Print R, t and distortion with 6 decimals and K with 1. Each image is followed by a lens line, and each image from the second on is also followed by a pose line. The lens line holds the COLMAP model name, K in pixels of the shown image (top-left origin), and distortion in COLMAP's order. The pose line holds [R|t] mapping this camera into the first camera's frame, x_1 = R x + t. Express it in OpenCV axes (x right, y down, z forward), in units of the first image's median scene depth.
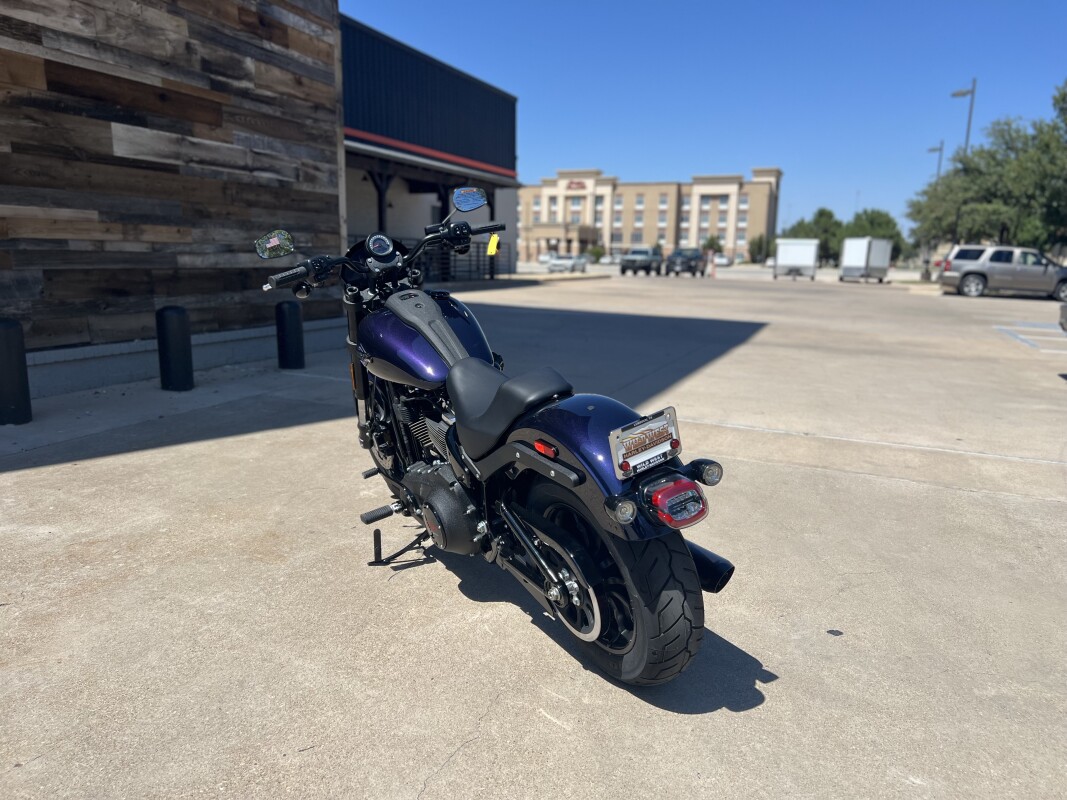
lens RADIAL K [[808.8, 0, 533.2], [0, 808.8, 414.5], [0, 0, 1]] dist [0.050862, -0.056372]
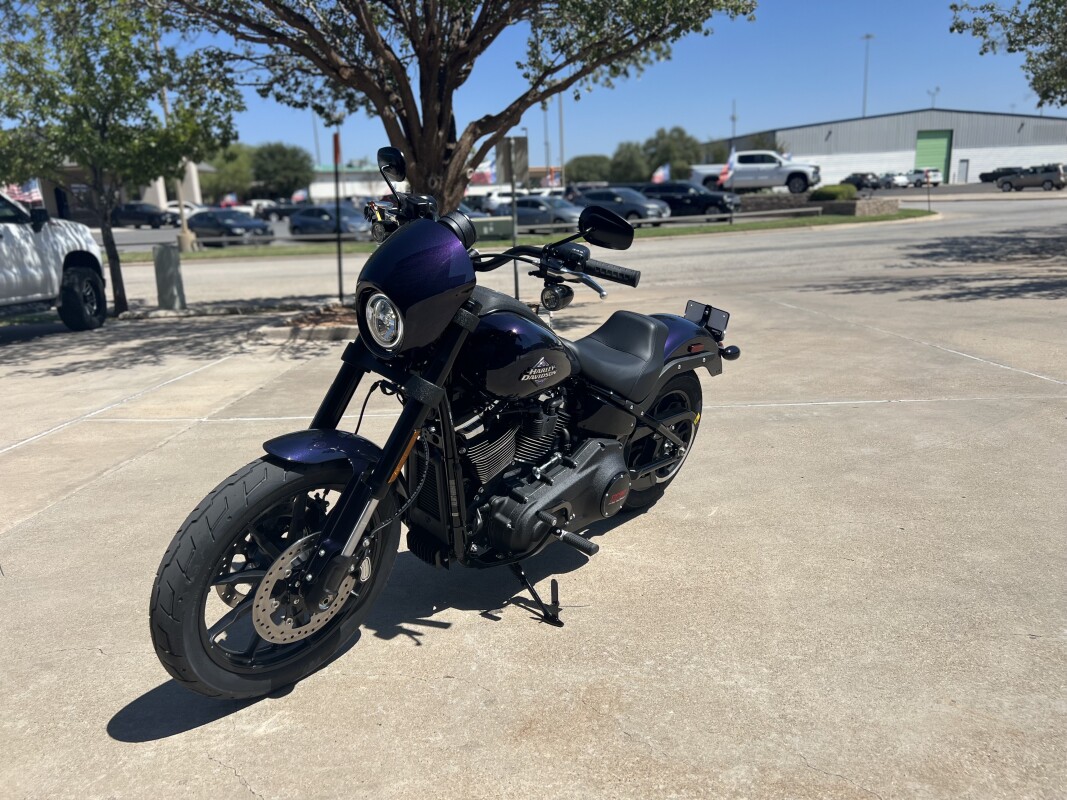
lens RADIAL K [[808.8, 0, 531.9], [0, 808.8, 403.4], [0, 0, 1]] dist [0.050862, -0.056372]
pose [[-0.332928, -0.233545, 0.913573, -0.360431], [0.222314, 0.922091, 0.316739, -0.114421], [-0.916371, 0.308552, -0.255070, 0.480654]]
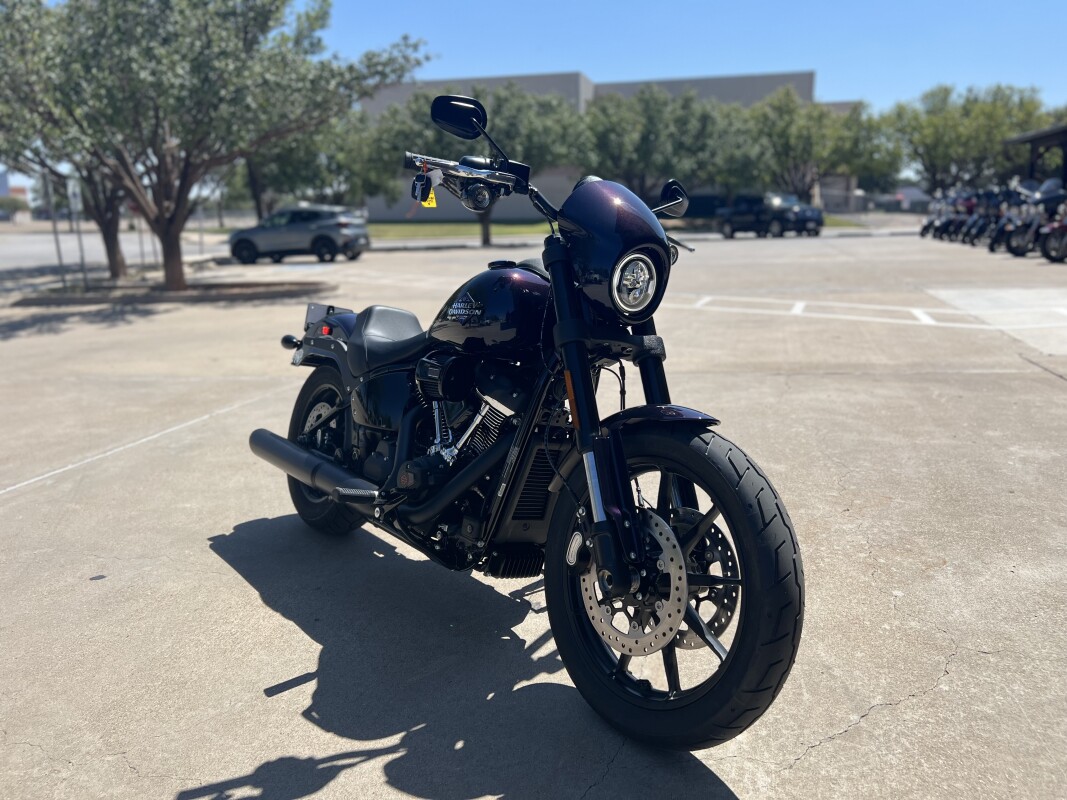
lens RADIAL K [[808.8, 0, 536.8], [0, 808.8, 393.5], [0, 0, 1]] dist [0.050862, -0.056372]
pose [[-0.993051, 0.022277, -0.115558, -0.024943], [-0.025596, 0.917529, 0.396844, -0.135830], [0.114869, 0.397044, -0.910583, 0.698856]]
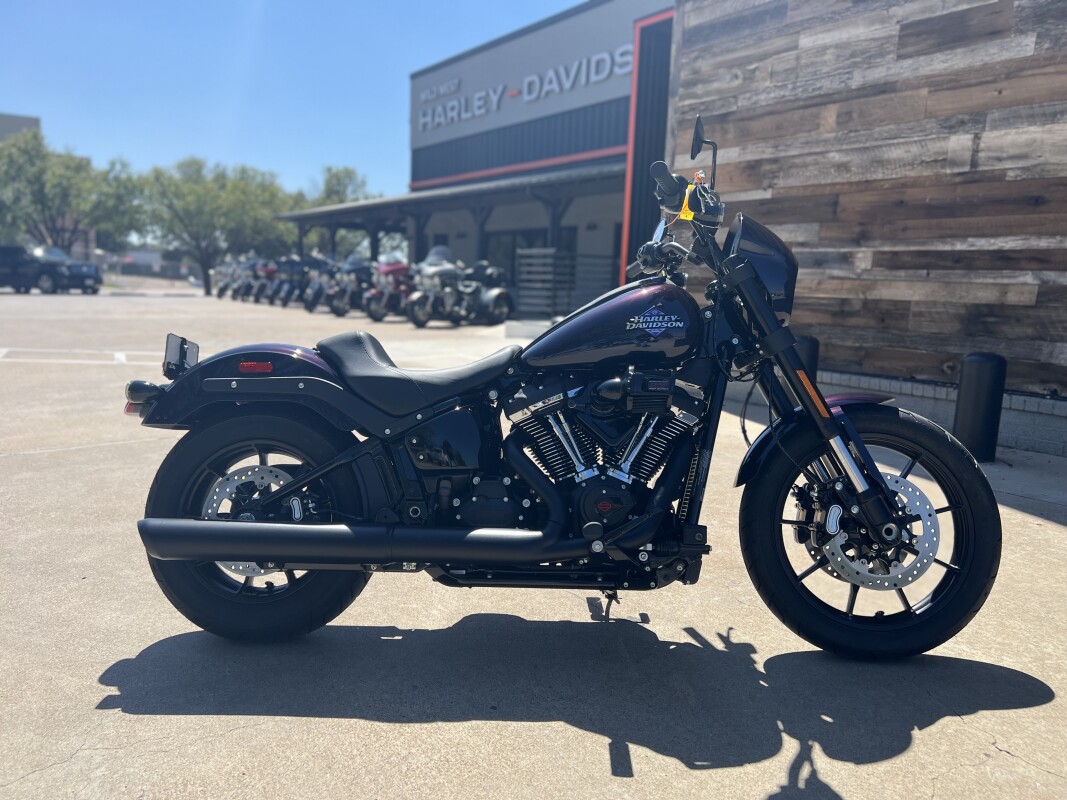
lens RADIAL K [[808.8, 0, 531.5], [0, 808.8, 401.4], [0, 0, 1]] dist [0.050862, -0.056372]
pose [[-0.547357, 0.075797, -0.833460, 0.232609], [-0.210303, 0.951477, 0.224642, -0.077603], [0.810045, 0.298238, -0.504857, 0.541566]]
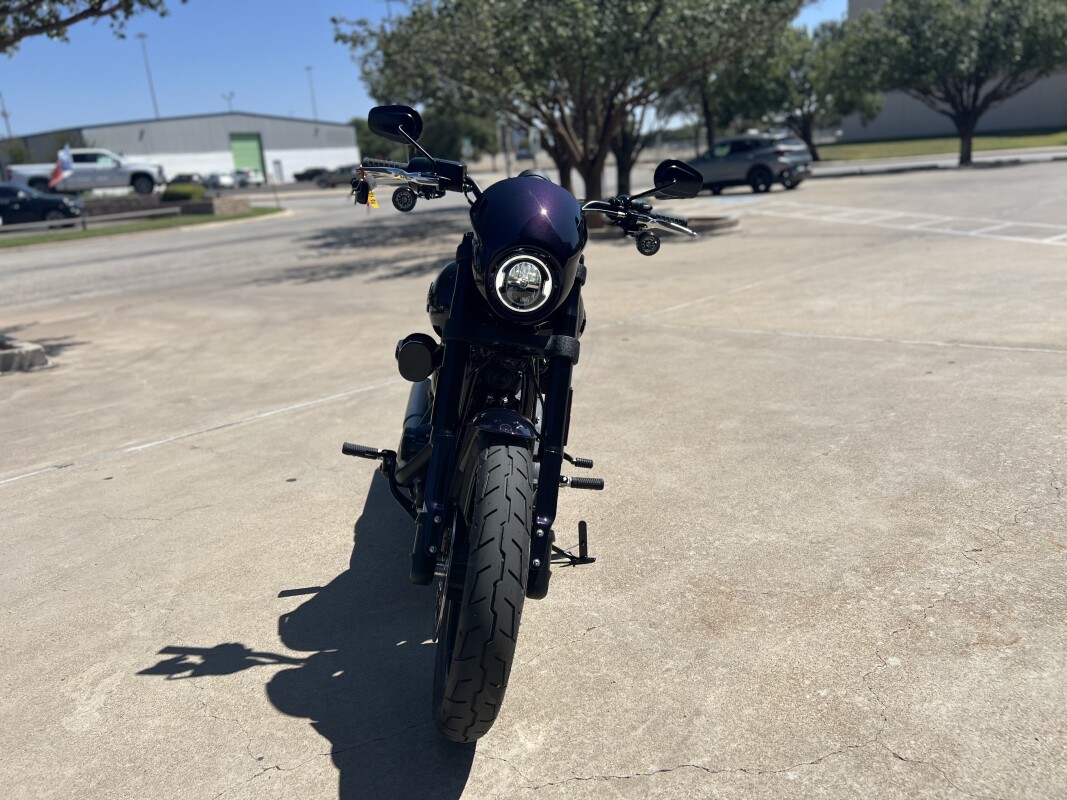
lens RADIAL K [[808.8, 0, 535.1], [0, 808.8, 392.3], [0, 0, 1]] dist [0.050862, -0.056372]
pose [[-0.900998, -0.077847, 0.426781, -0.206102], [0.133934, 0.885795, 0.444329, -0.150004], [-0.412630, 0.457500, -0.787674, 0.669545]]
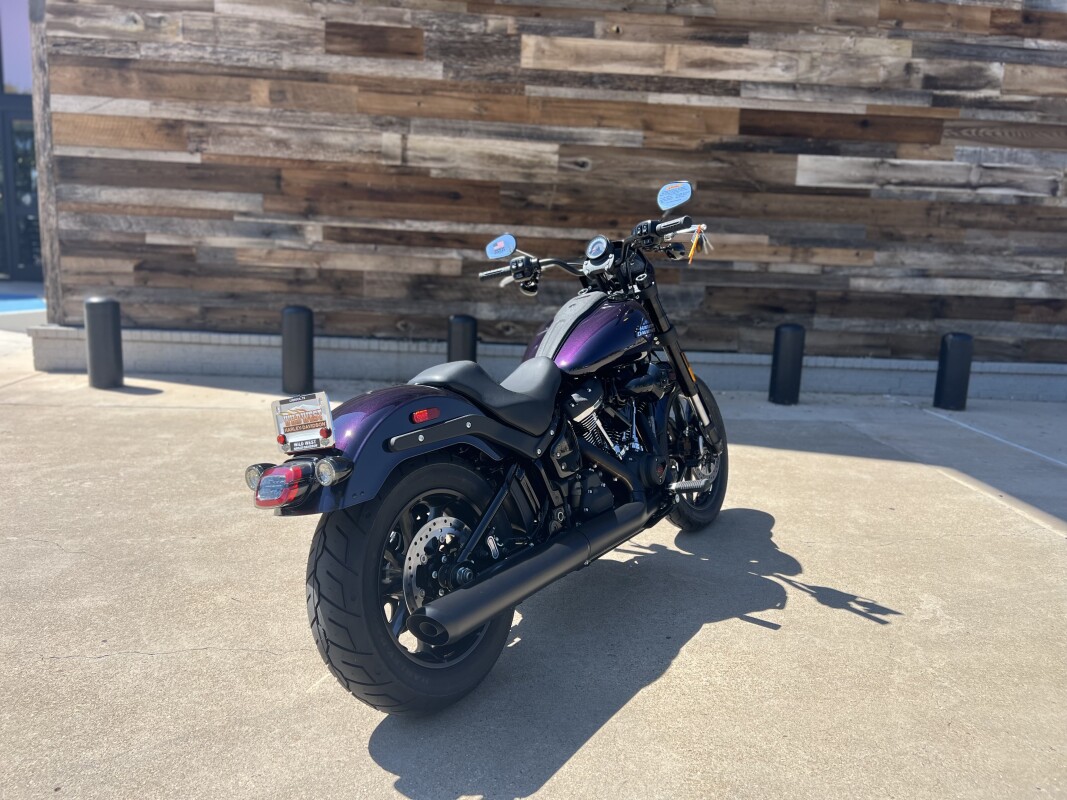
lens RADIAL K [[808.8, 0, 528.2], [0, 808.8, 406.2], [0, 0, 1]] dist [0.050862, -0.056372]
pose [[0.417341, 0.158231, -0.894868, 0.294278], [-0.208900, 0.975058, 0.074986, -0.030199], [0.884414, 0.155643, 0.439986, 0.208919]]
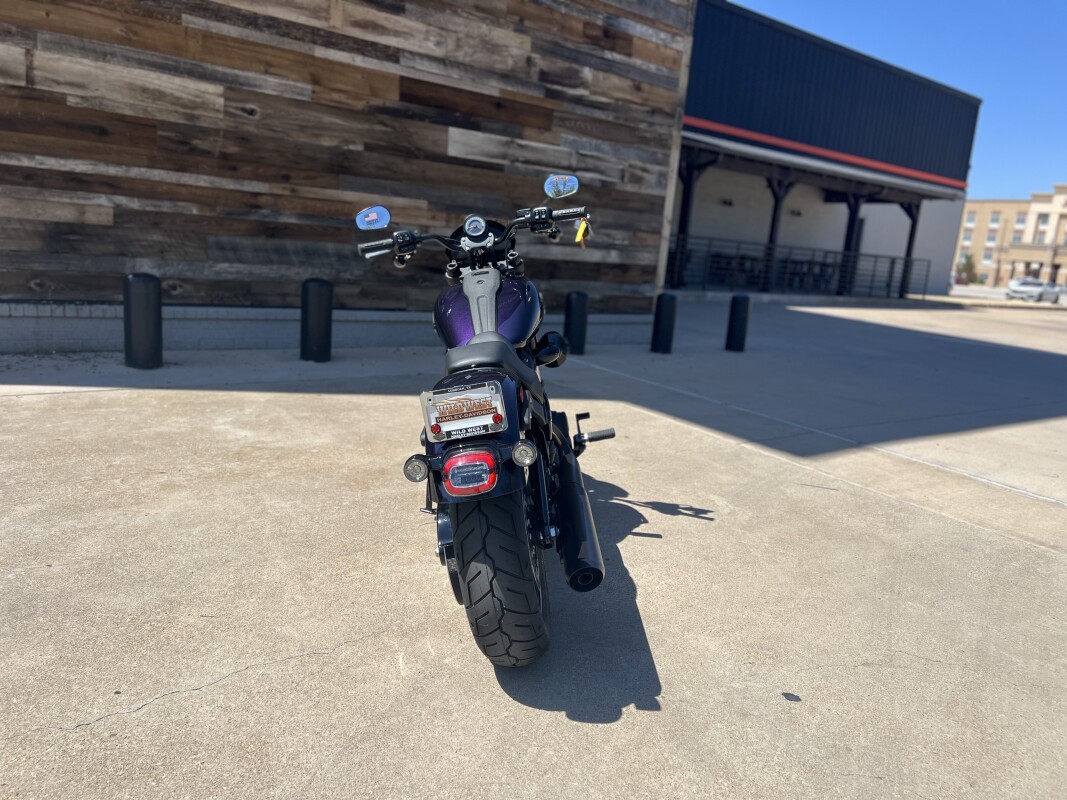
lens RADIAL K [[808.8, 0, 530.7], [0, 808.8, 406.9], [0, 0, 1]] dist [0.050862, -0.056372]
pose [[0.860256, 0.154560, -0.485872, 0.183277], [-0.164336, 0.986142, 0.022736, -0.001966], [0.482653, 0.060287, 0.873734, 0.039129]]
